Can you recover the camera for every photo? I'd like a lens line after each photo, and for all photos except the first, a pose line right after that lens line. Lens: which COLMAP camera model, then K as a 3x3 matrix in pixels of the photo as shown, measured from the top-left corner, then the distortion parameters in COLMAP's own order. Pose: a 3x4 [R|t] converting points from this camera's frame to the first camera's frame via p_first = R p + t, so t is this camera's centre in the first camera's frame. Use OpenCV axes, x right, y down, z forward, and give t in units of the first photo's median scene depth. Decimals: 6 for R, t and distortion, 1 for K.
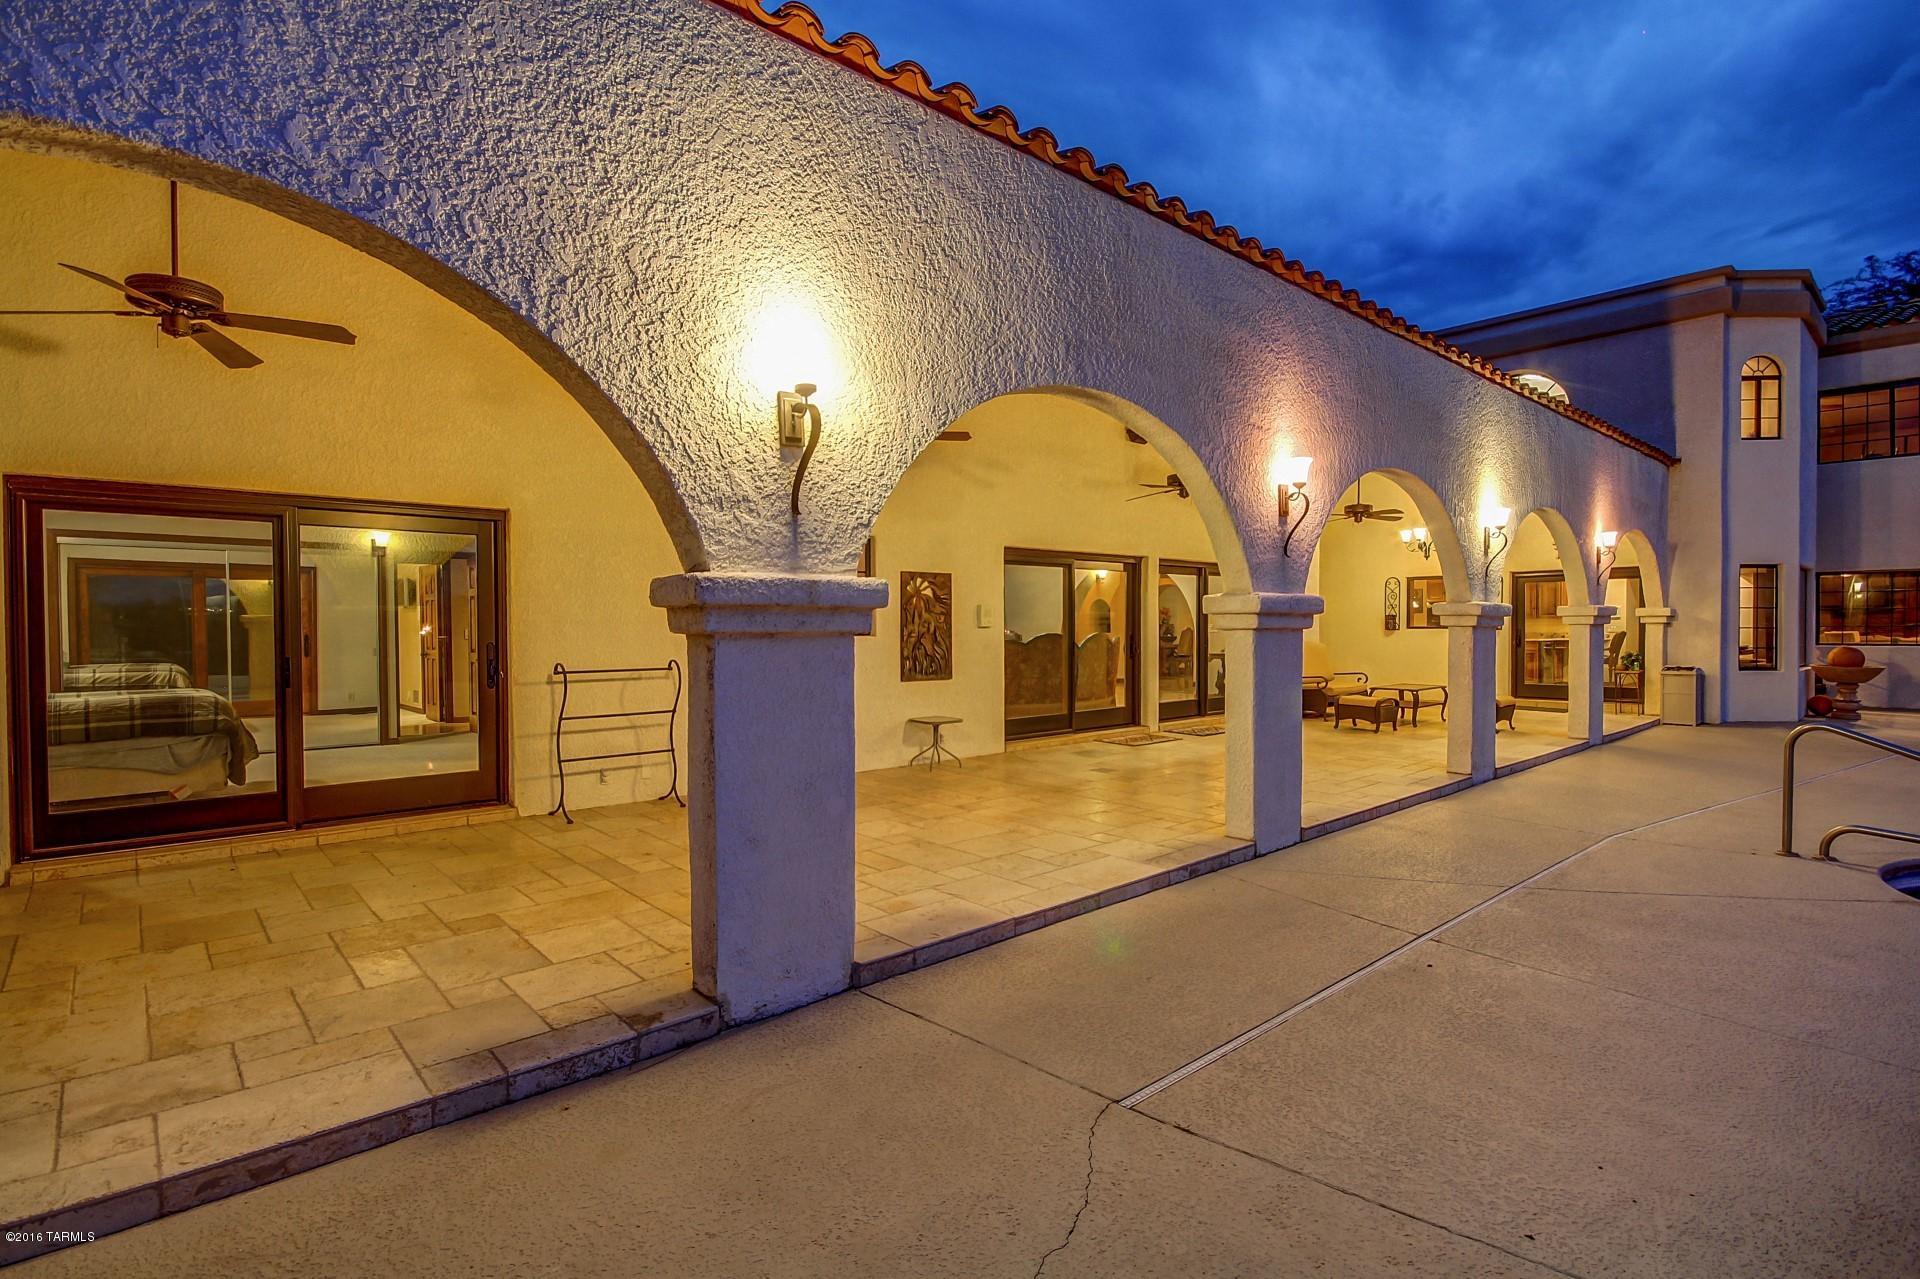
lens RADIAL K [[930.2, 0, 957.3], [0, 930.2, 641.1], [0, 0, 1]] dist [-0.001615, 0.002359]
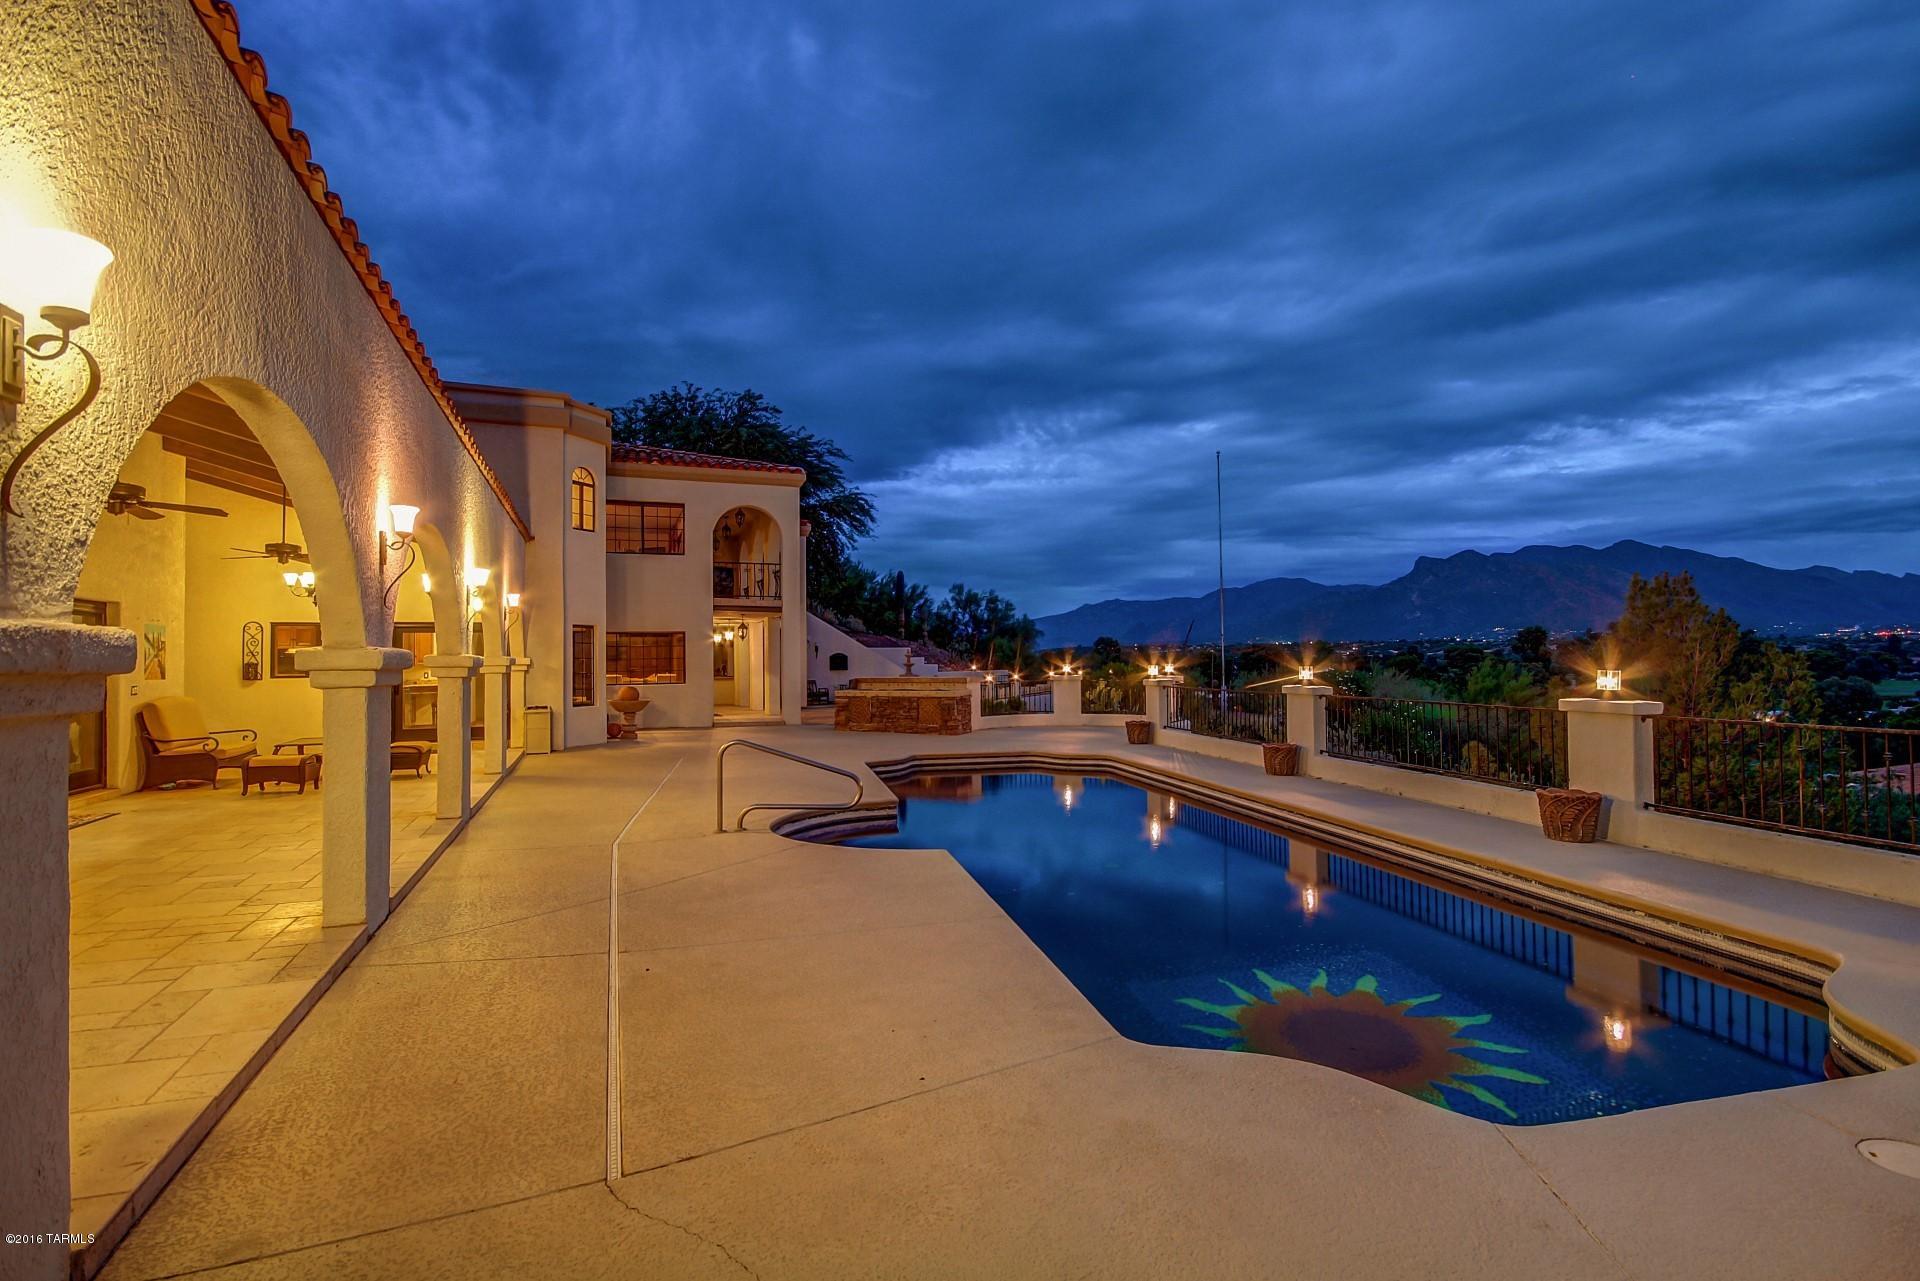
lens RADIAL K [[893.4, 0, 960.5], [0, 893.4, 641.6], [0, 0, 1]] dist [0.004227, -0.006119]
pose [[0.346693, 0.021930, 0.937722, -0.283270], [0.023210, 0.999220, -0.031949, -0.014930], [-0.937691, 0.032841, 0.345914, 0.146044]]
